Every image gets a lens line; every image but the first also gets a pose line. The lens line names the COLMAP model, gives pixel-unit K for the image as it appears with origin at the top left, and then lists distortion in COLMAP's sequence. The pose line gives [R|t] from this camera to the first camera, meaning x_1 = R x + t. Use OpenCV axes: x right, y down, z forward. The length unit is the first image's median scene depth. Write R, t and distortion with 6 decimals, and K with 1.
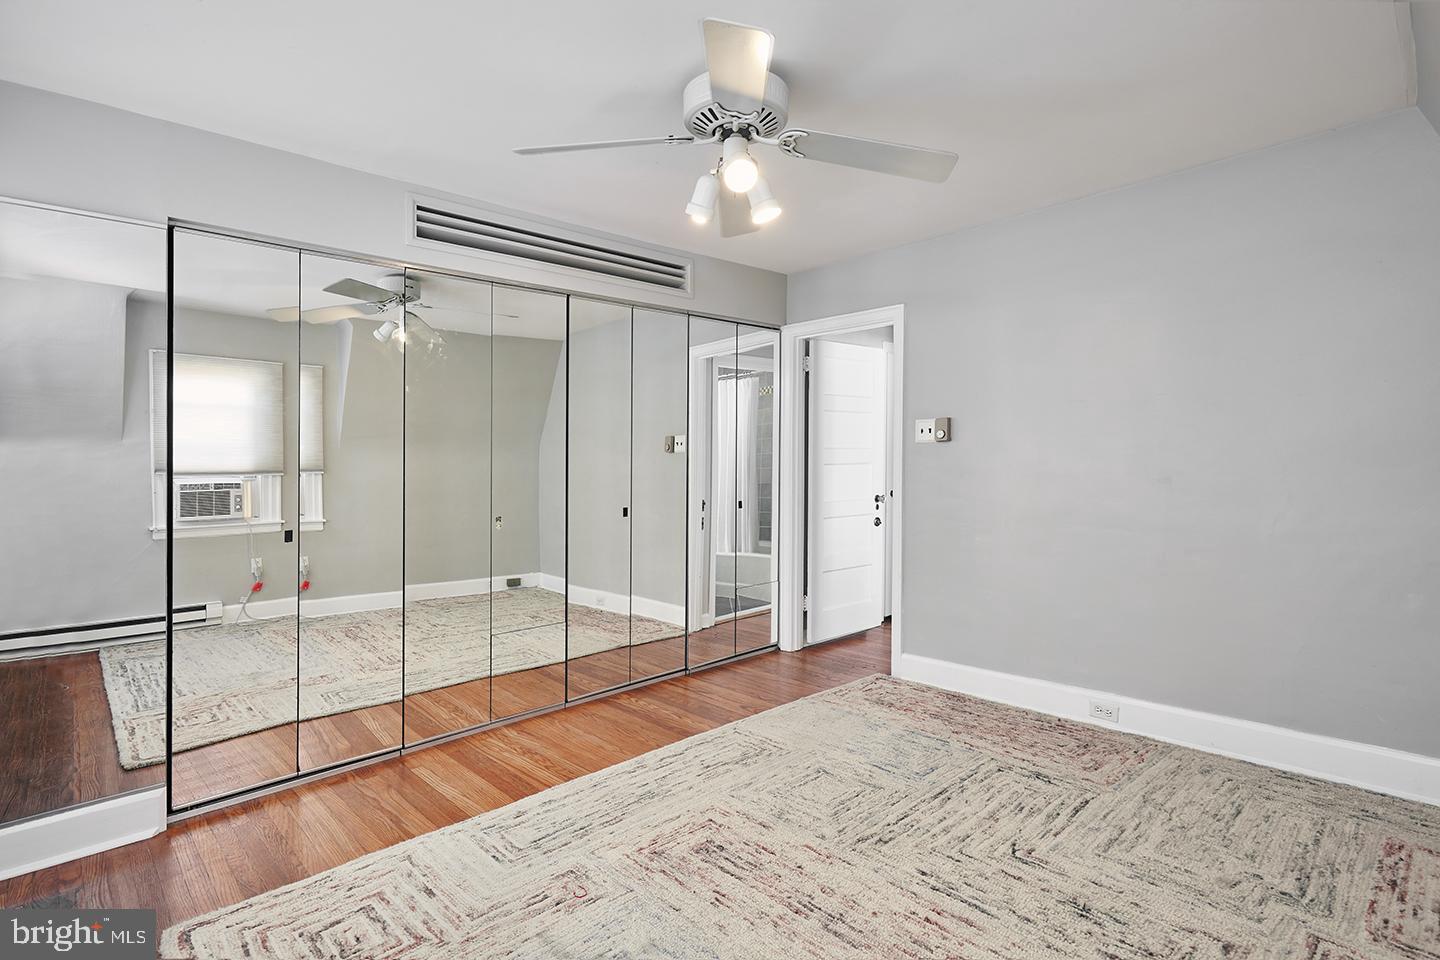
lens RADIAL K [[723.7, 0, 718.5], [0, 723.7, 476.2], [0, 0, 1]] dist [0.002348, 0.000557]
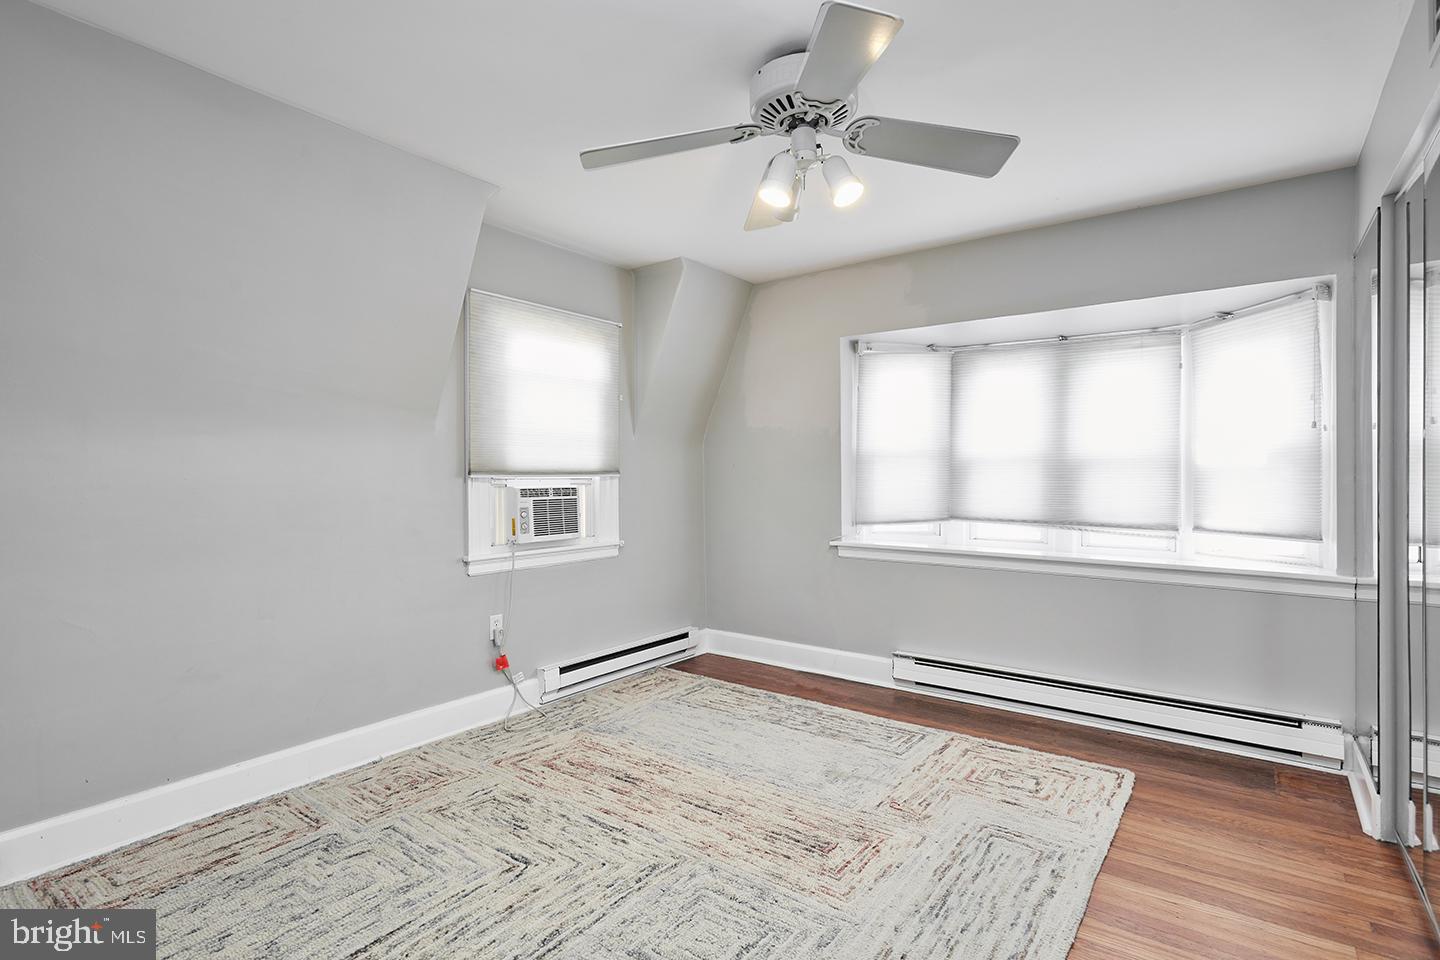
lens RADIAL K [[723.7, 0, 721.0], [0, 723.7, 475.5], [0, 0, 1]] dist [0.002348, 0.000557]
pose [[-0.984857, 0.023086, -0.171823, 0.299450], [0.020014, 0.999608, 0.019590, -0.045275], [0.172208, 0.015855, -0.984933, 2.035088]]
